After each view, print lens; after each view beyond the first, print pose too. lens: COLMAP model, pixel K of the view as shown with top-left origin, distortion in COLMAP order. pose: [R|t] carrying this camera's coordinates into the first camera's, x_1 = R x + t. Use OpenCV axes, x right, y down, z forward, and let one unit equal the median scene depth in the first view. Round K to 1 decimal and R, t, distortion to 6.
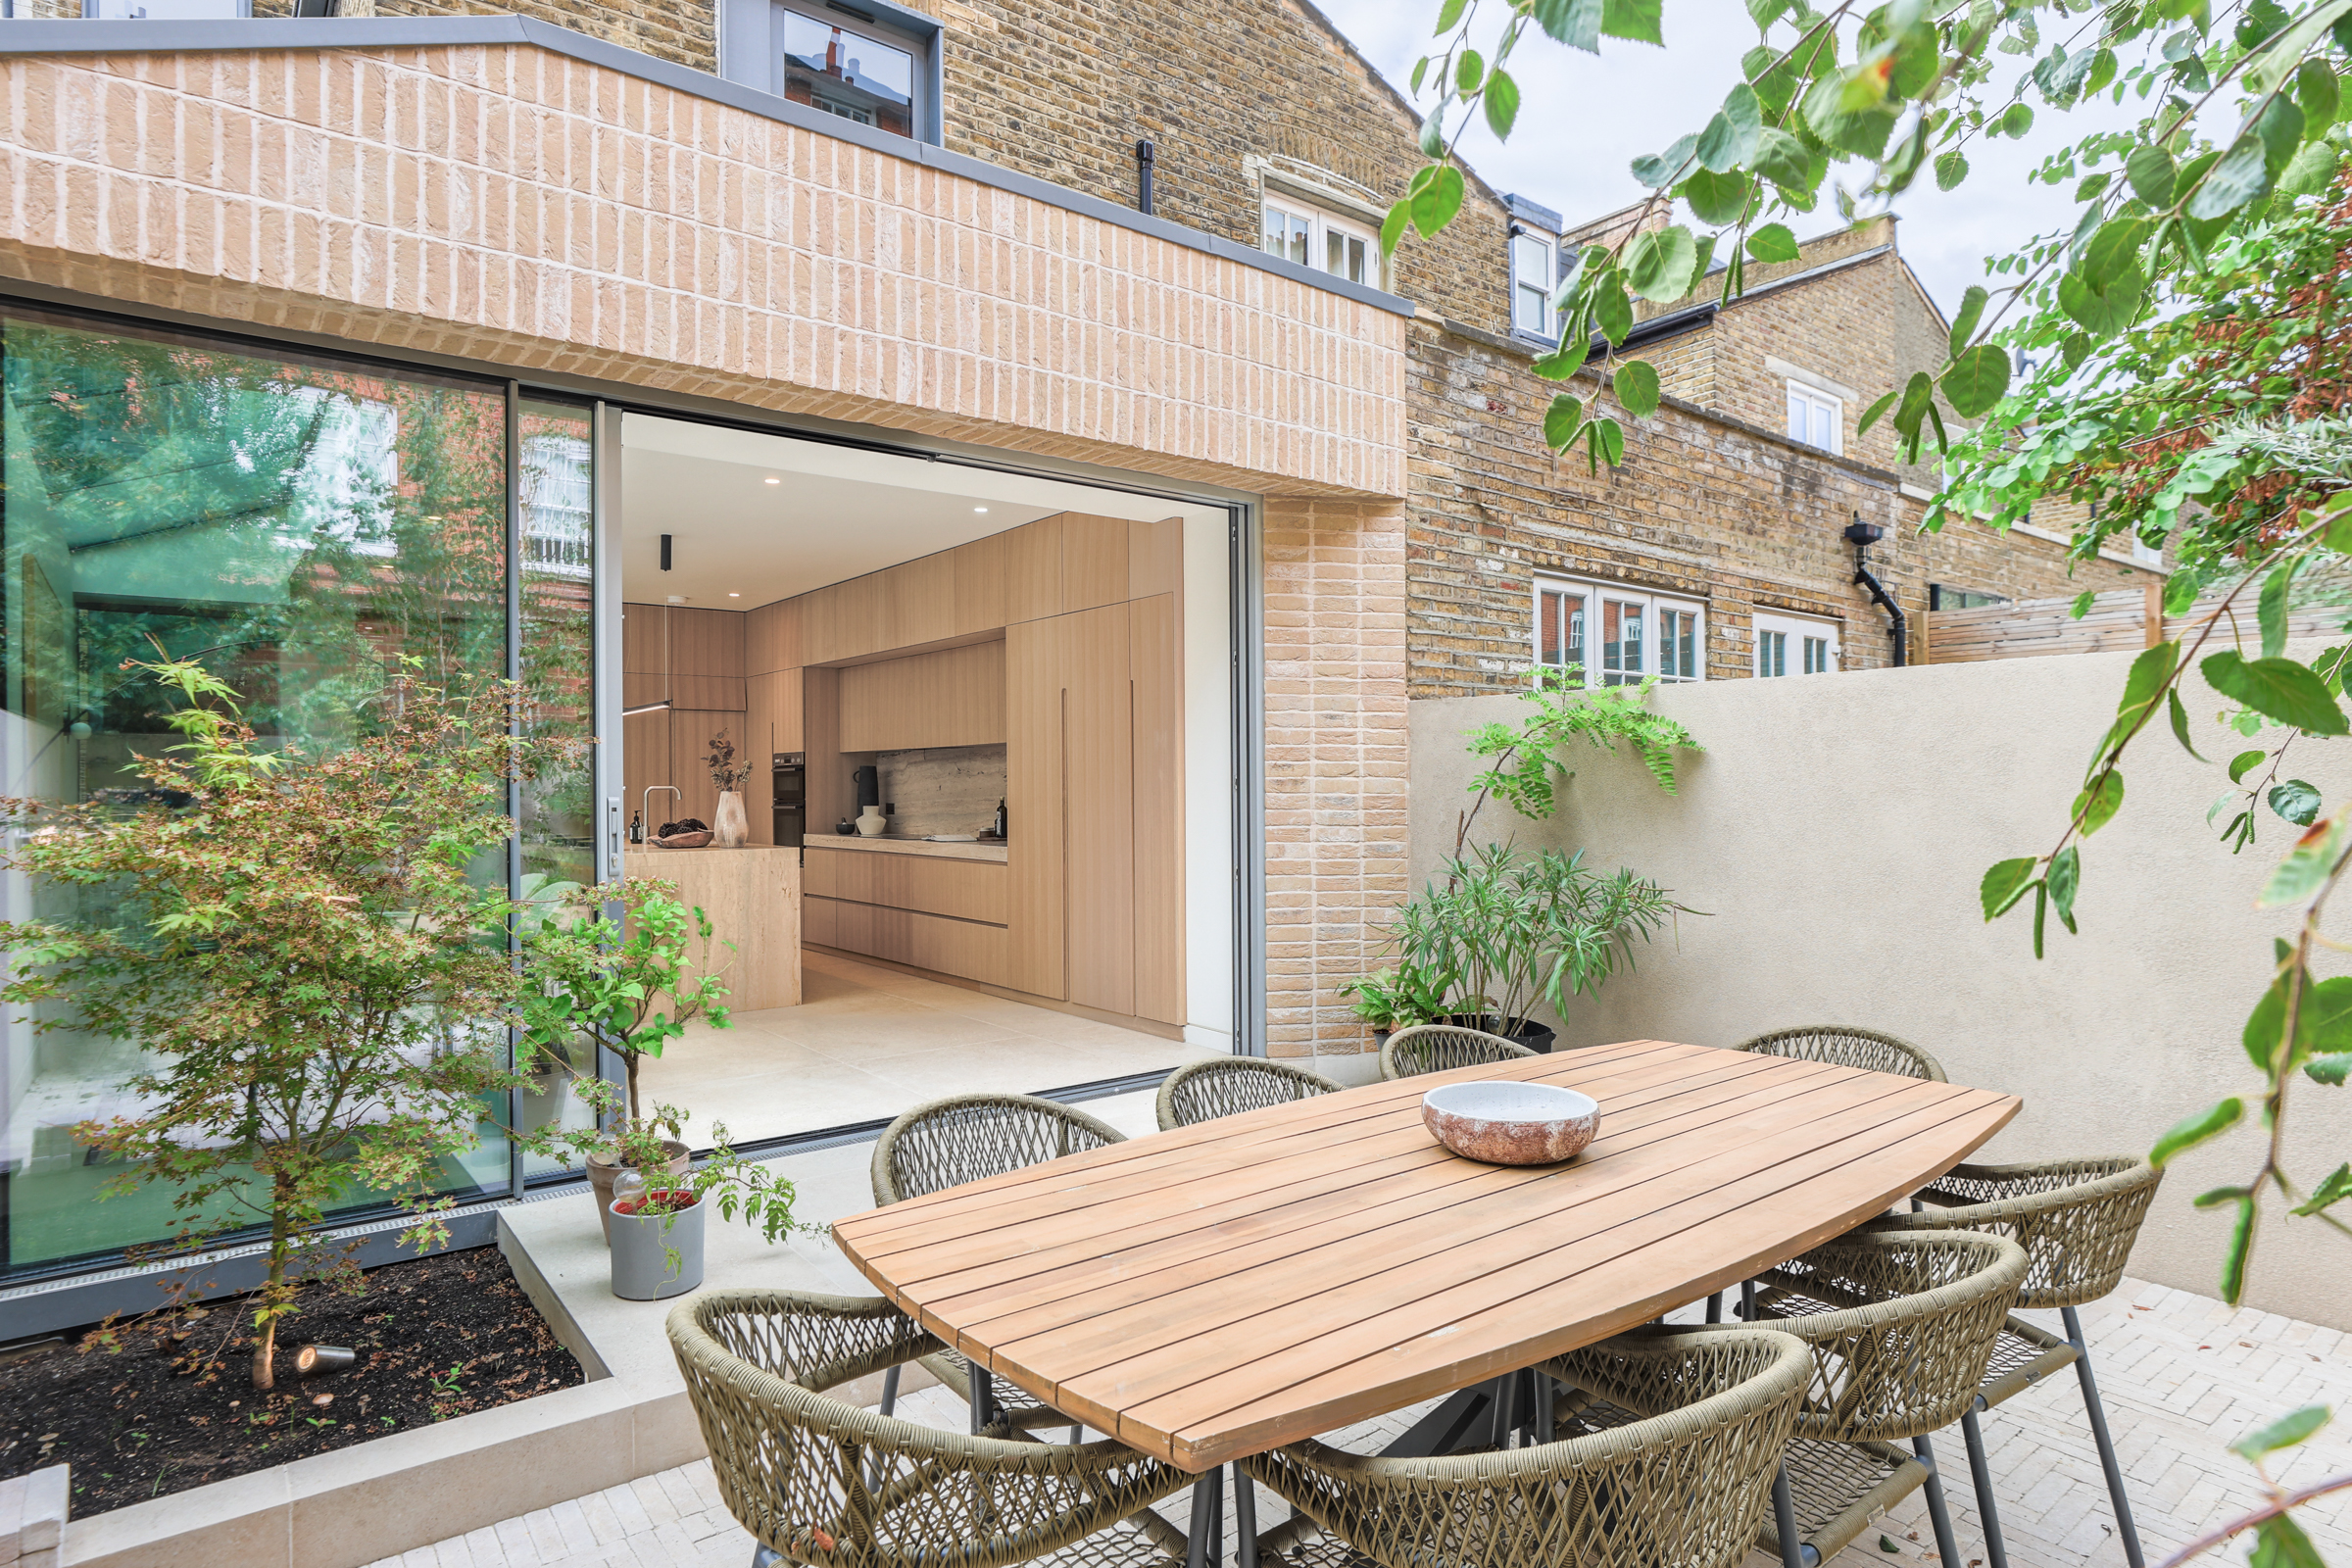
lens RADIAL K [[1292.4, 0, 1172.4], [0, 1292.4, 783.2], [0, 0, 1]] dist [-0.027987, 0.001072]
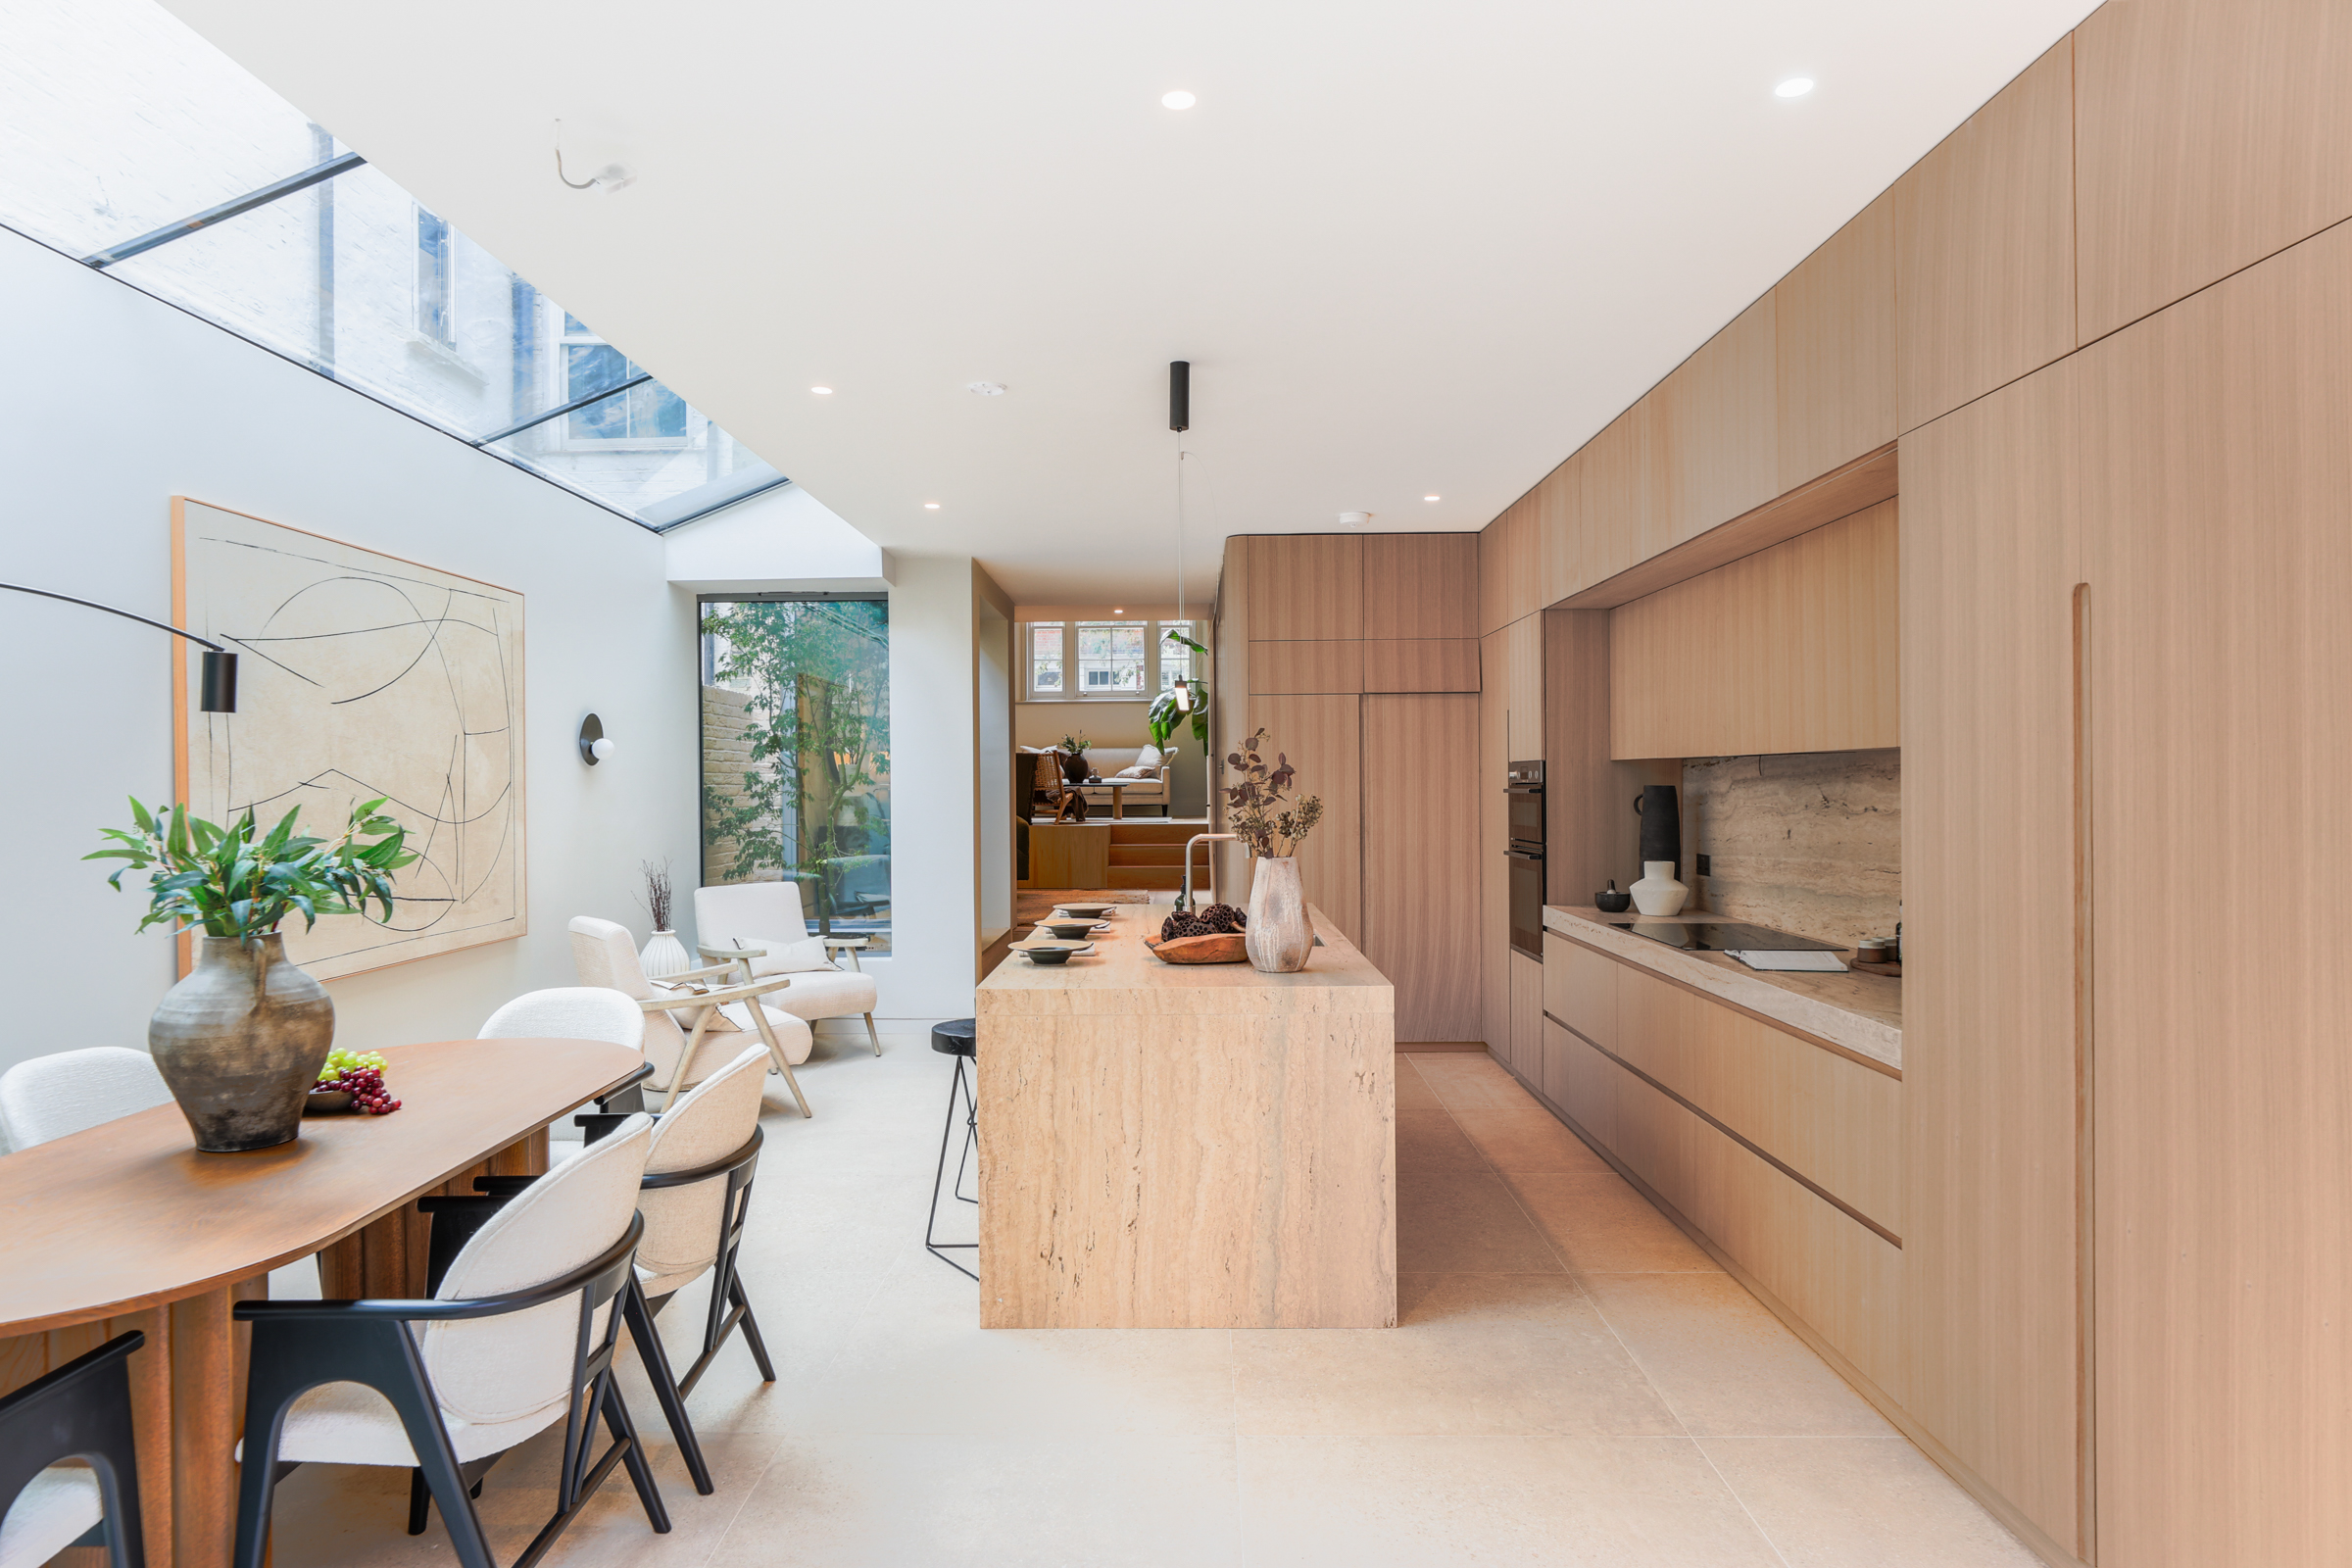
lens RADIAL K [[1385.9, 0, 1167.0], [0, 1385.9, 779.3], [0, 0, 1]] dist [-0.001162, 0.000108]
pose [[0.776101, -0.000355, -0.630609, -0.032252], [0.003638, 0.999986, 0.003914, -0.019753], [0.630598, -0.005332, 0.776091, 0.440902]]
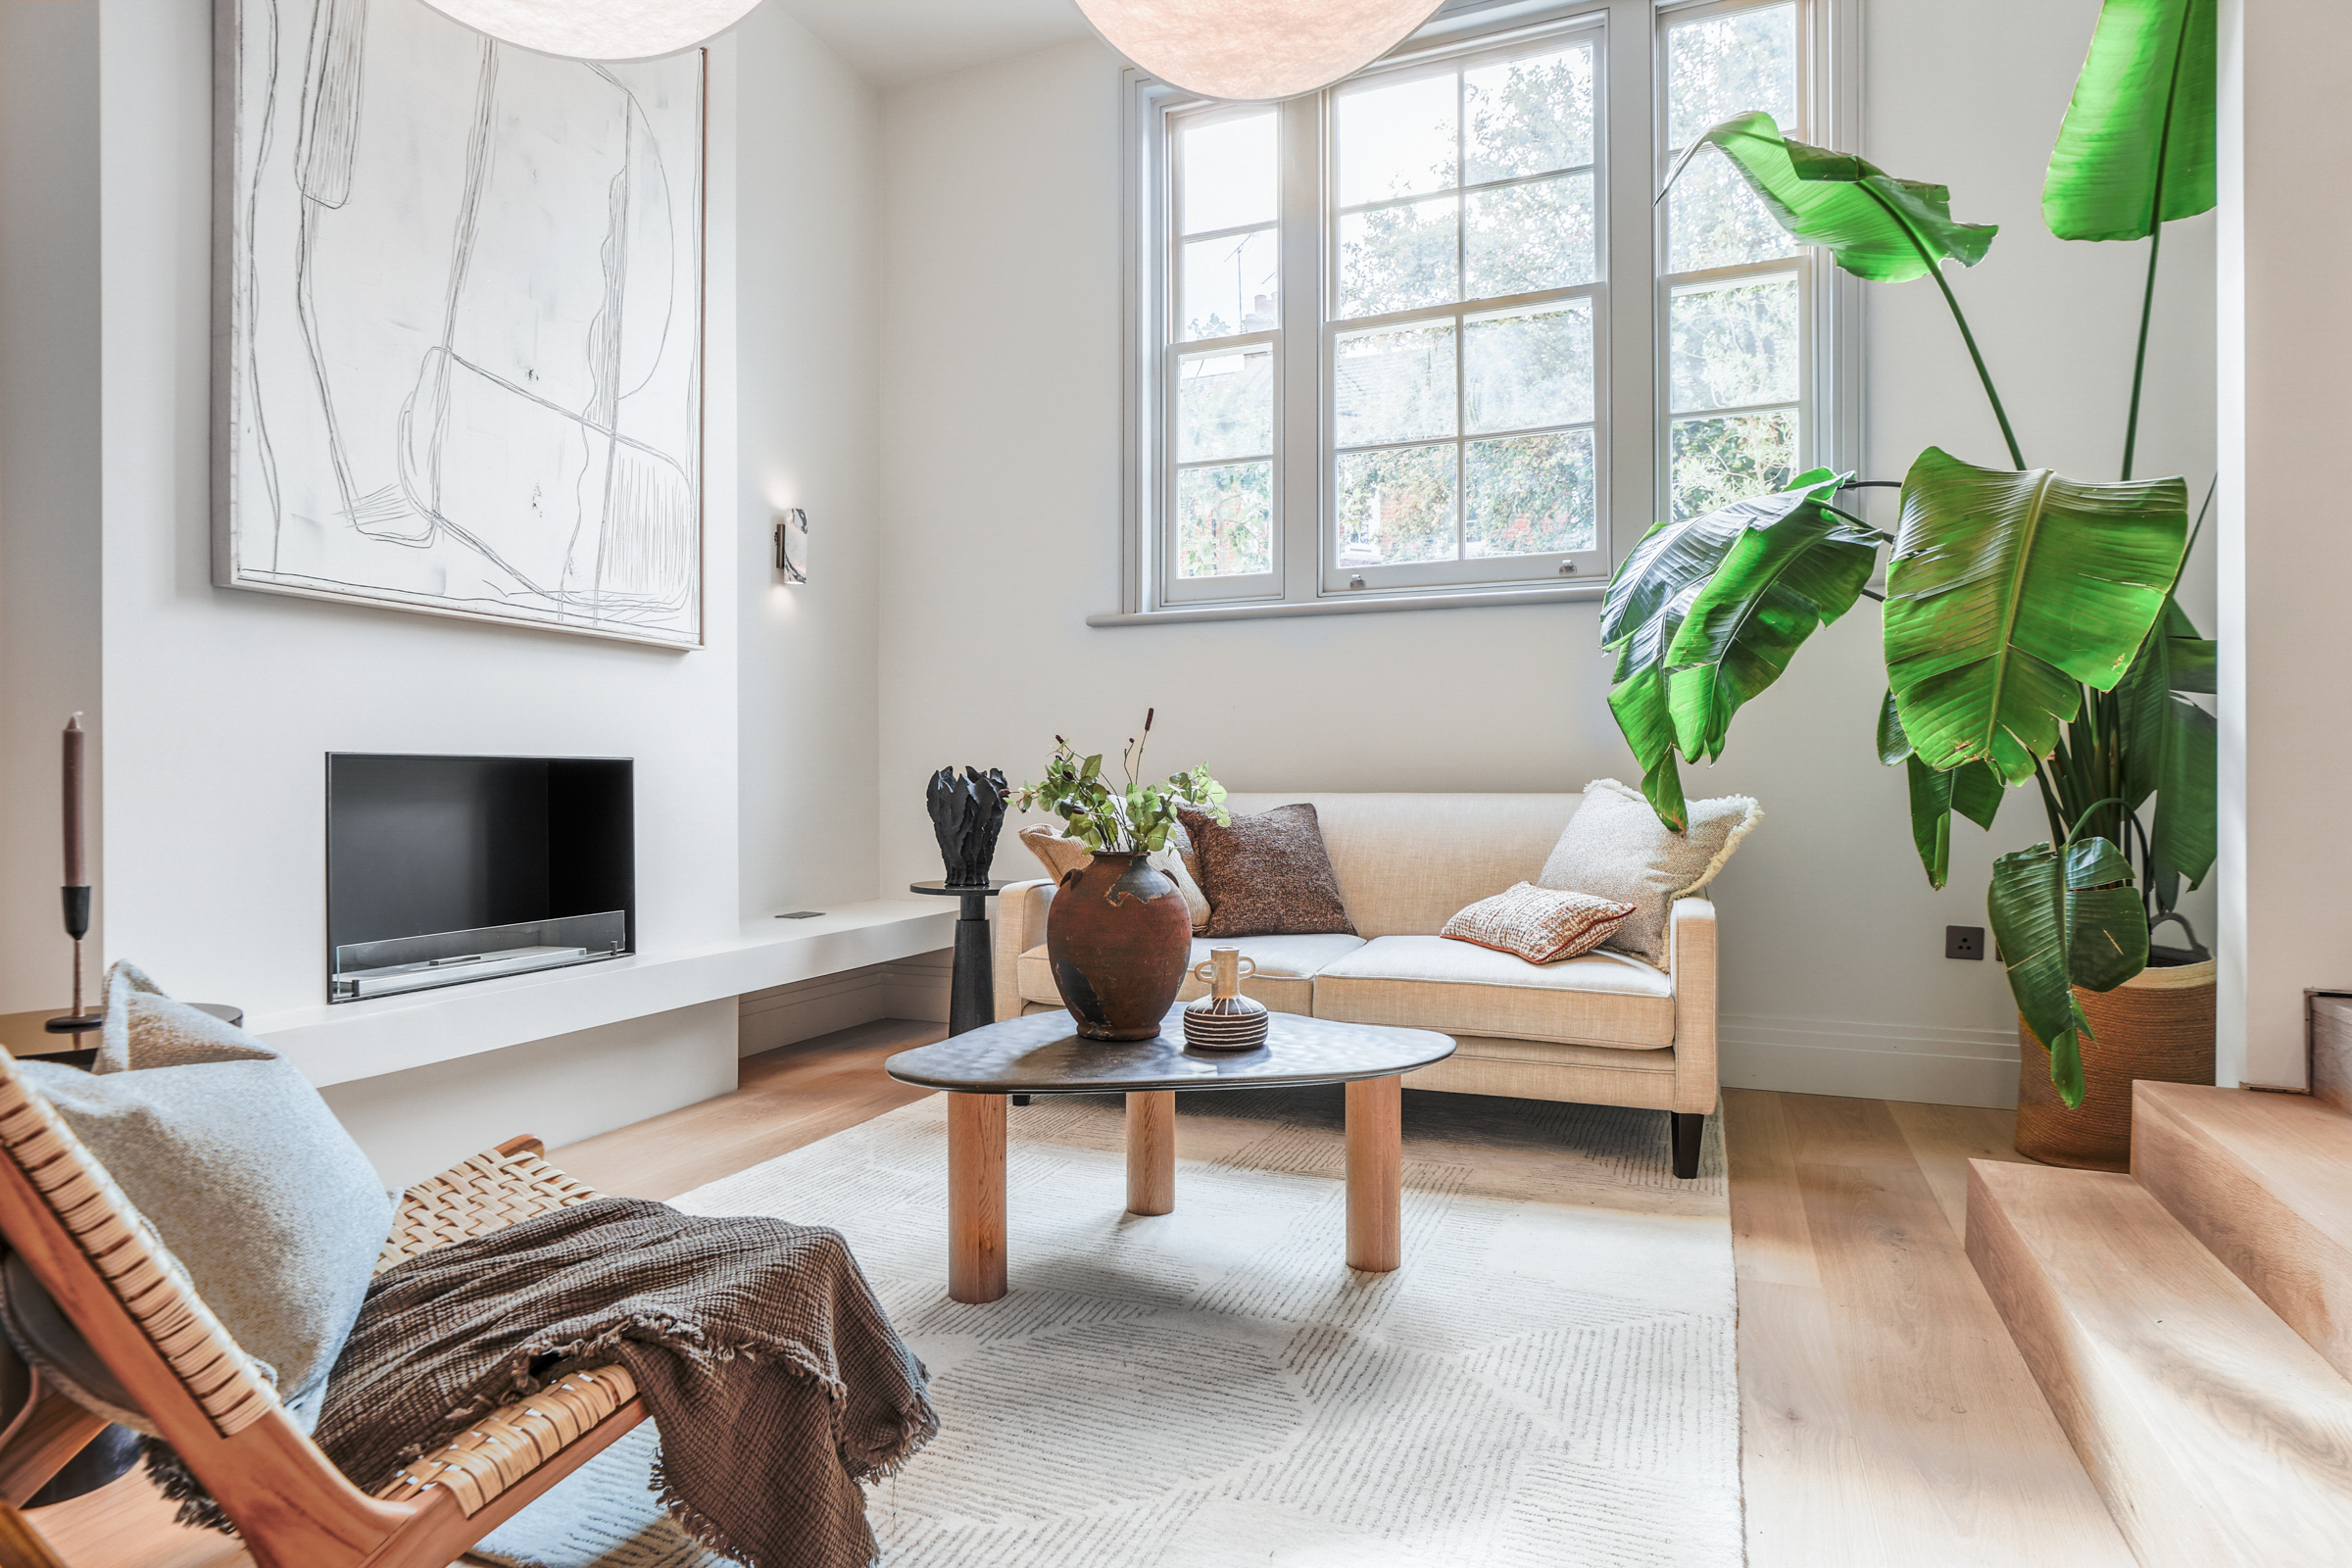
lens RADIAL K [[1292.4, 0, 1179.3], [0, 1292.4, 779.4], [0, 0, 1]] dist [-0.027987, 0.001072]
pose [[0.495565, 0.005827, -0.868551, -0.254677], [-0.000885, 0.999980, 0.006205, -0.029796], [0.868570, -0.002307, 0.495560, 0.712718]]
